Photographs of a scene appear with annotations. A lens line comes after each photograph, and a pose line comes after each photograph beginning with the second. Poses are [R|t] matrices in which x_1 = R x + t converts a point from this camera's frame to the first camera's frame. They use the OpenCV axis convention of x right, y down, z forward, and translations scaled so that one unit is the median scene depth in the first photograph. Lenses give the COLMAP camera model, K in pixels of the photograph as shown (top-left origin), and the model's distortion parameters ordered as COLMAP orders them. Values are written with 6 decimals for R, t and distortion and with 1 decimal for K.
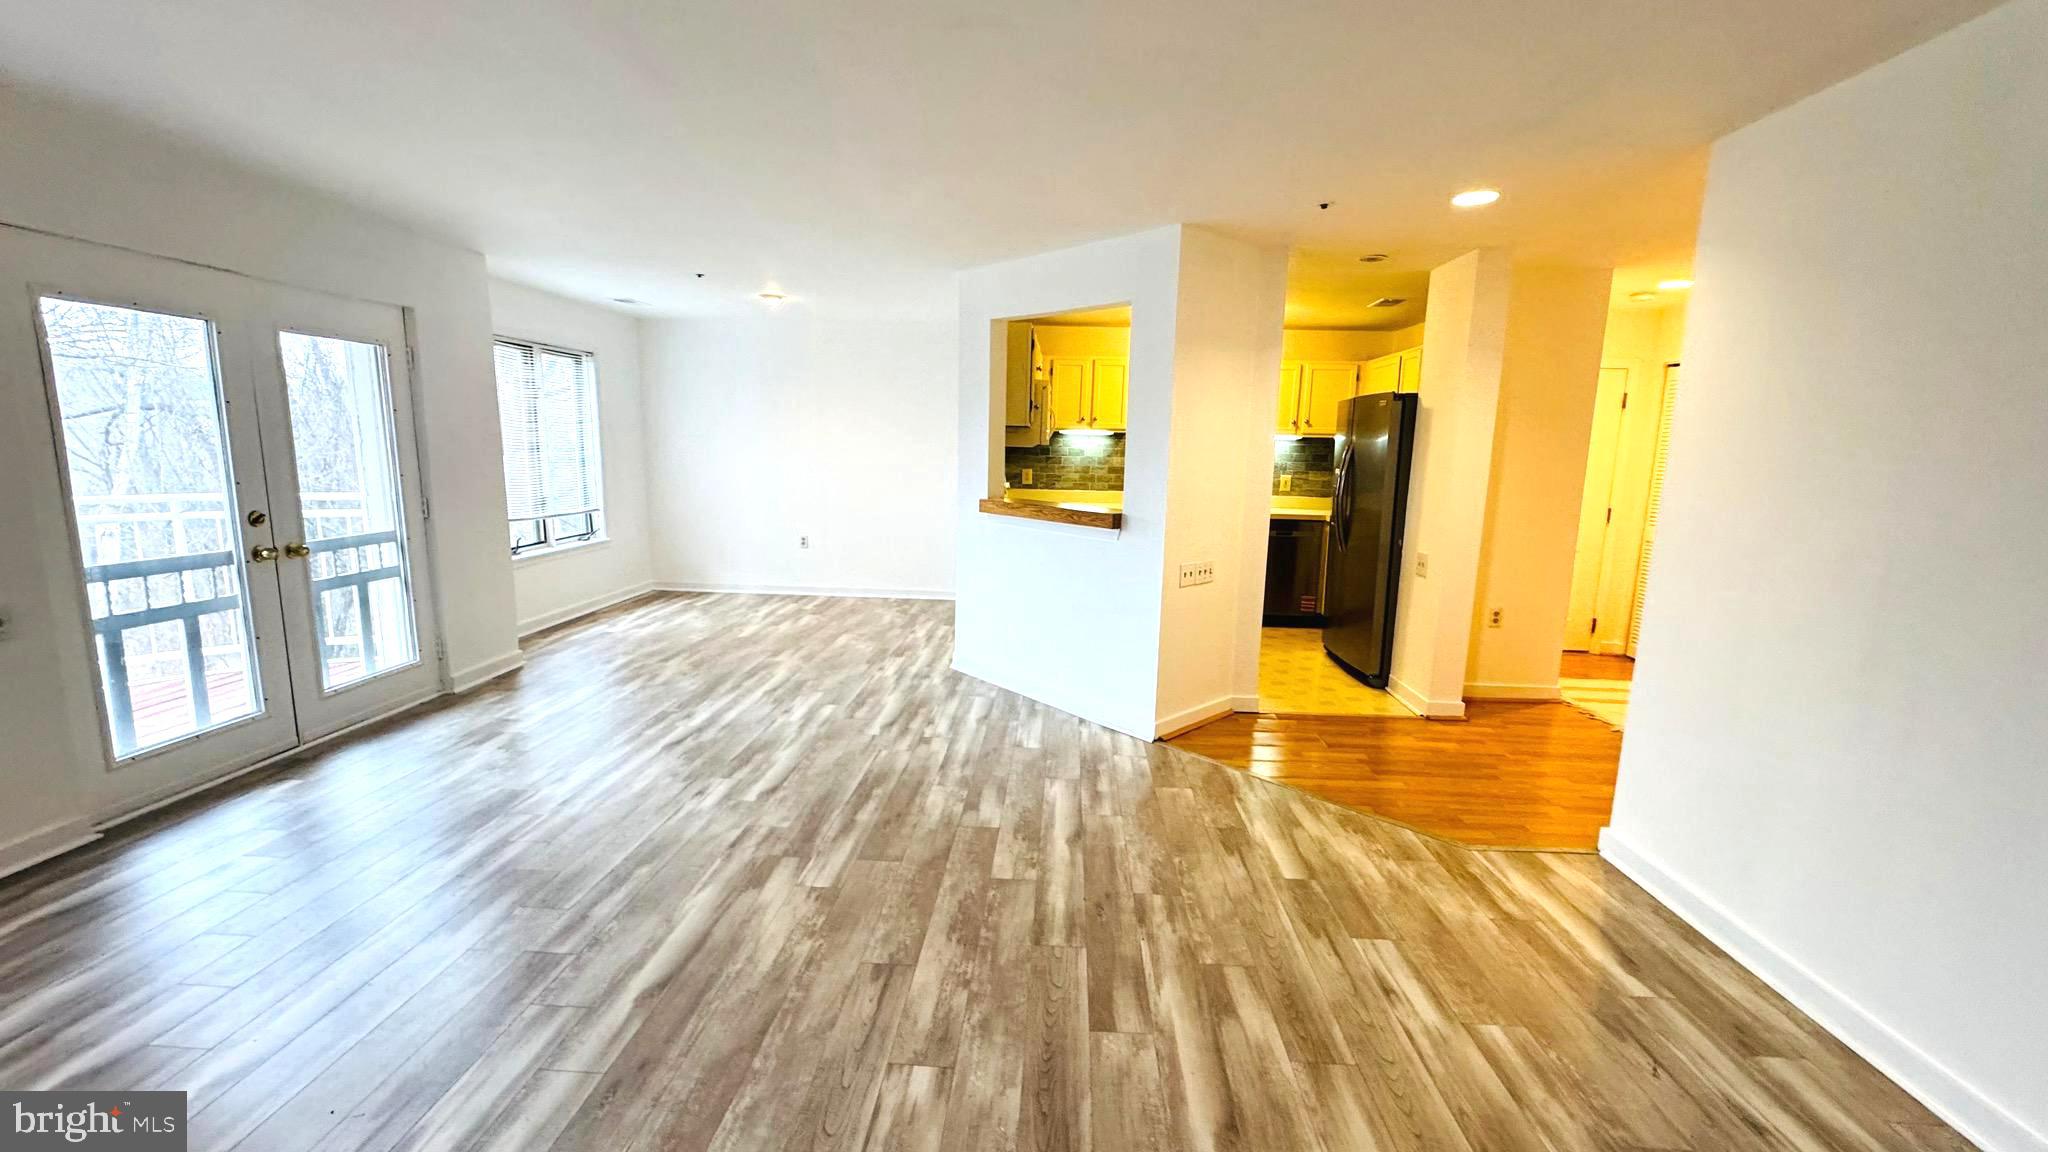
lens RADIAL K [[814.9, 0, 1021.0], [0, 814.9, 579.2], [0, 0, 1]] dist [-0.001248, -0.000080]
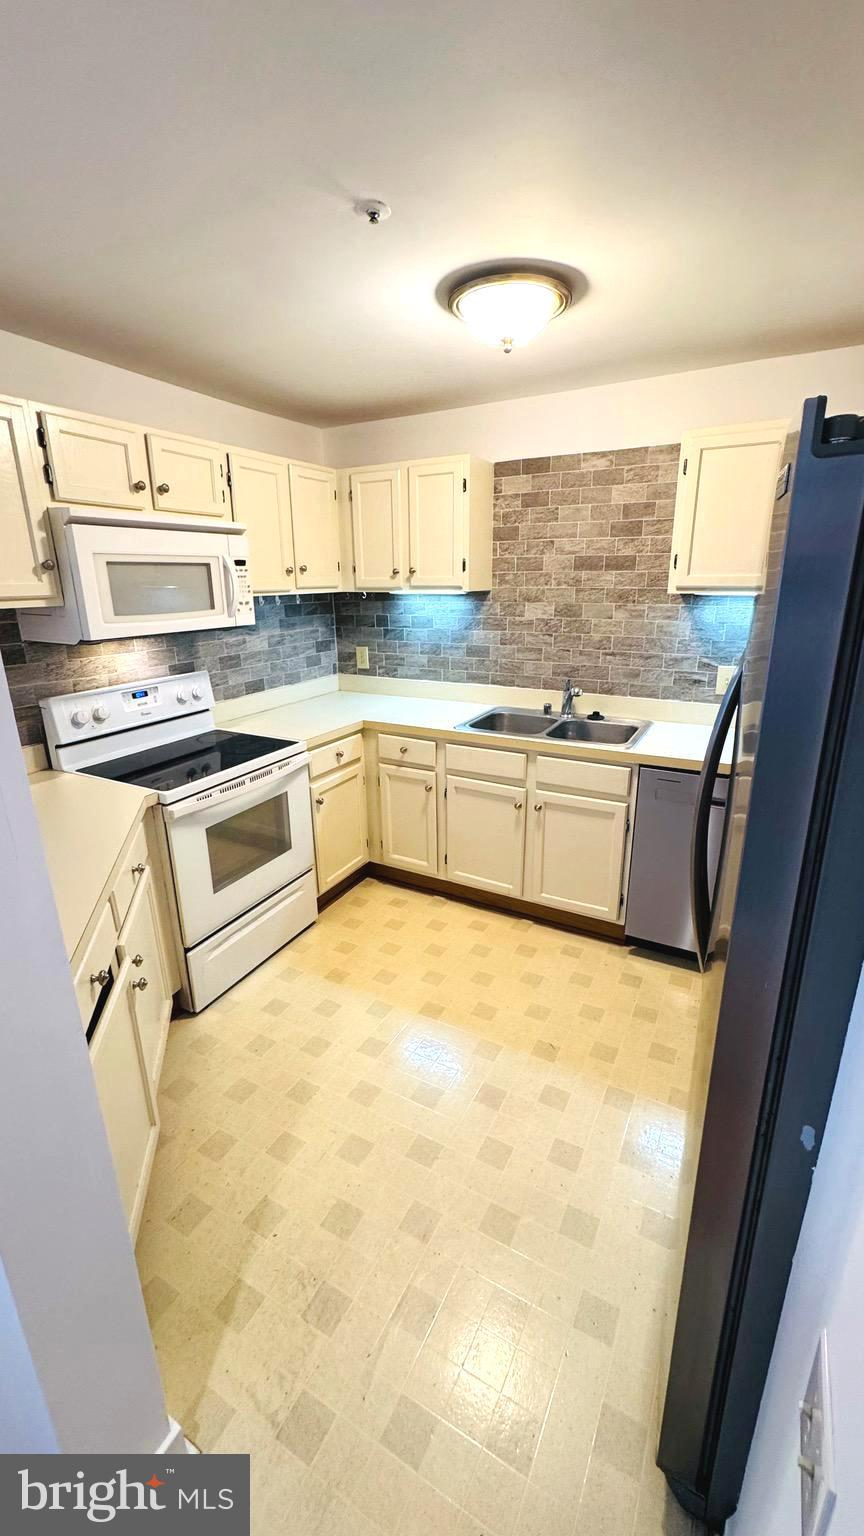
lens RADIAL K [[611.2, 0, 424.6], [0, 611.2, 766.2], [0, 0, 1]] dist [-0.001248, -0.000080]
pose [[0.903423, 0.094990, -0.418096, 0.418680], [-0.042796, 0.990257, 0.132510, -0.155954], [0.426610, -0.101820, 0.898686, 0.802358]]
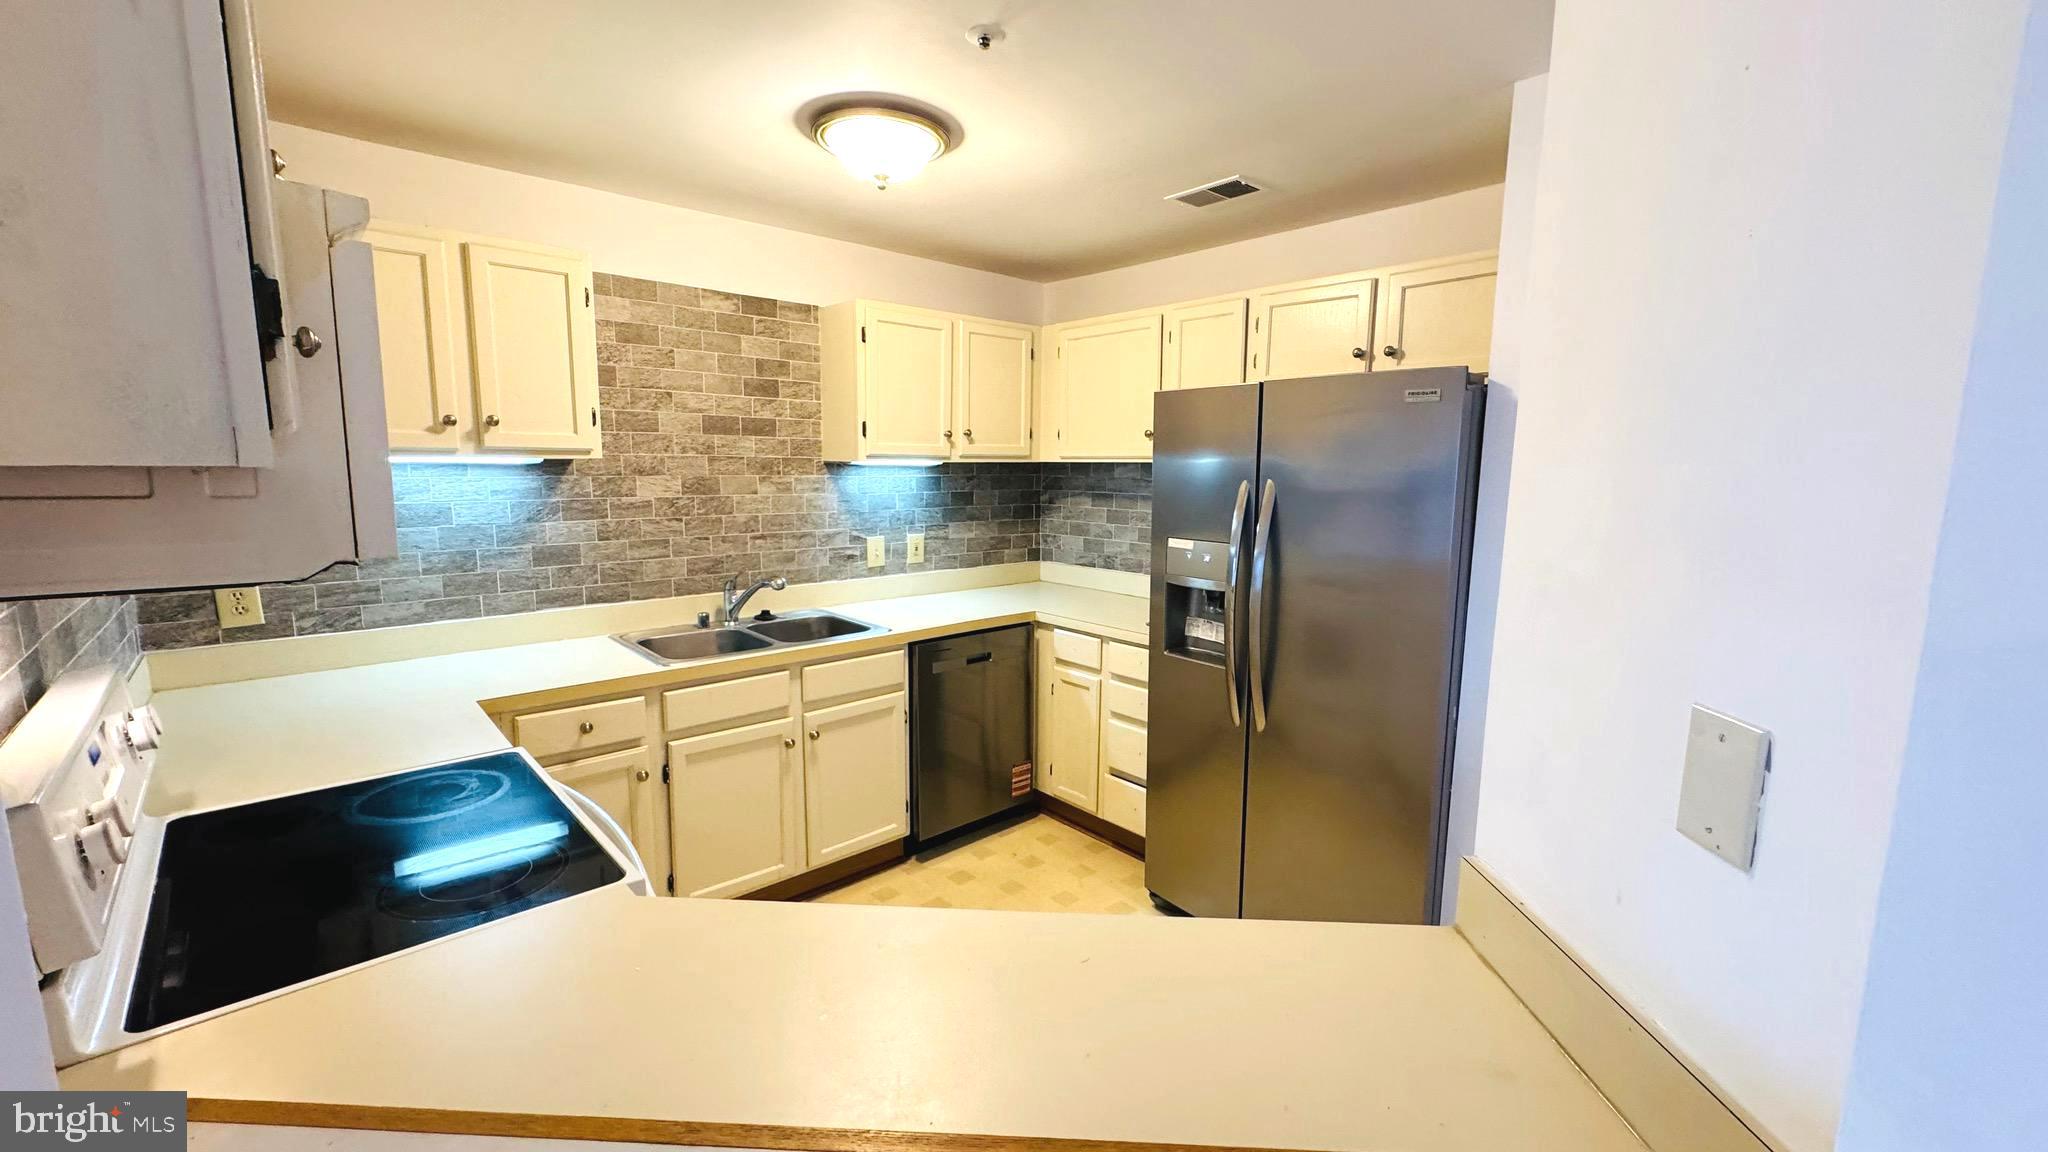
lens RADIAL K [[814.9, 0, 1025.1], [0, 814.9, 579.4], [0, 0, 1]] dist [-0.001248, -0.000080]
pose [[0.693335, -0.121787, 0.710250, -0.006715], [0.129603, 0.990618, 0.043346, -0.161446], [-0.708865, 0.061998, 0.702614, 0.838112]]
